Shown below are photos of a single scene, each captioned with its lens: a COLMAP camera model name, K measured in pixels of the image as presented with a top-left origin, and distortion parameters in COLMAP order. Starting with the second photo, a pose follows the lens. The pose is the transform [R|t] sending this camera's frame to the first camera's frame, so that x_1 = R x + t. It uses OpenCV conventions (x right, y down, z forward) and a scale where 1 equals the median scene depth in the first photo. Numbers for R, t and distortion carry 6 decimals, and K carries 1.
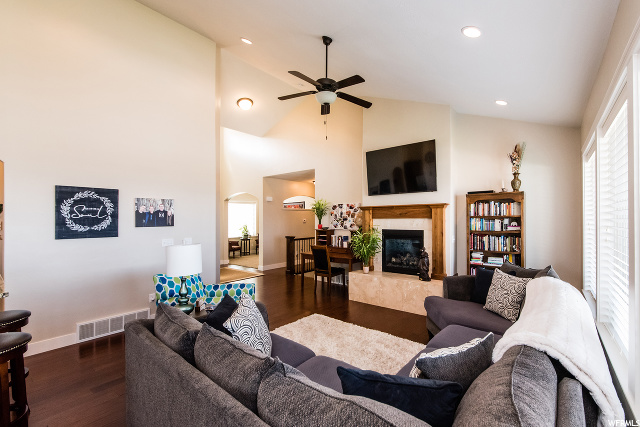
lens RADIAL K [[320.3, 0, 320.0], [0, 320.3, 213.5], [0, 0, 1]] dist [-0.025502, -0.000042]
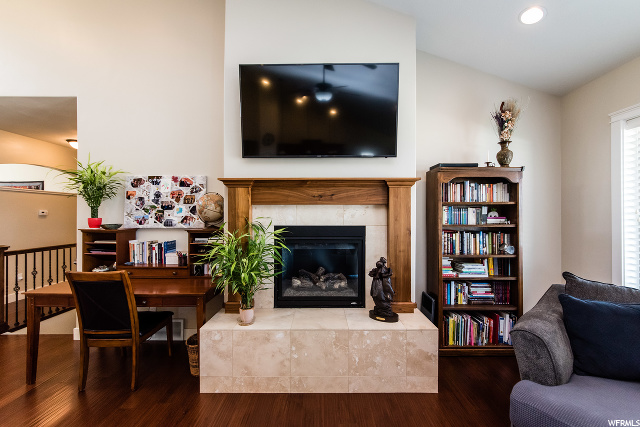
lens RADIAL K [[238.8, 0, 320.8], [0, 238.8, 216.8], [0, 0, 1]] dist [-0.001524, -0.000046]
pose [[0.686144, 0.006892, 0.727433, -0.032098], [-0.018254, 0.999803, 0.007745, 0.030108], [-0.727236, -0.018593, 0.686135, 0.673460]]
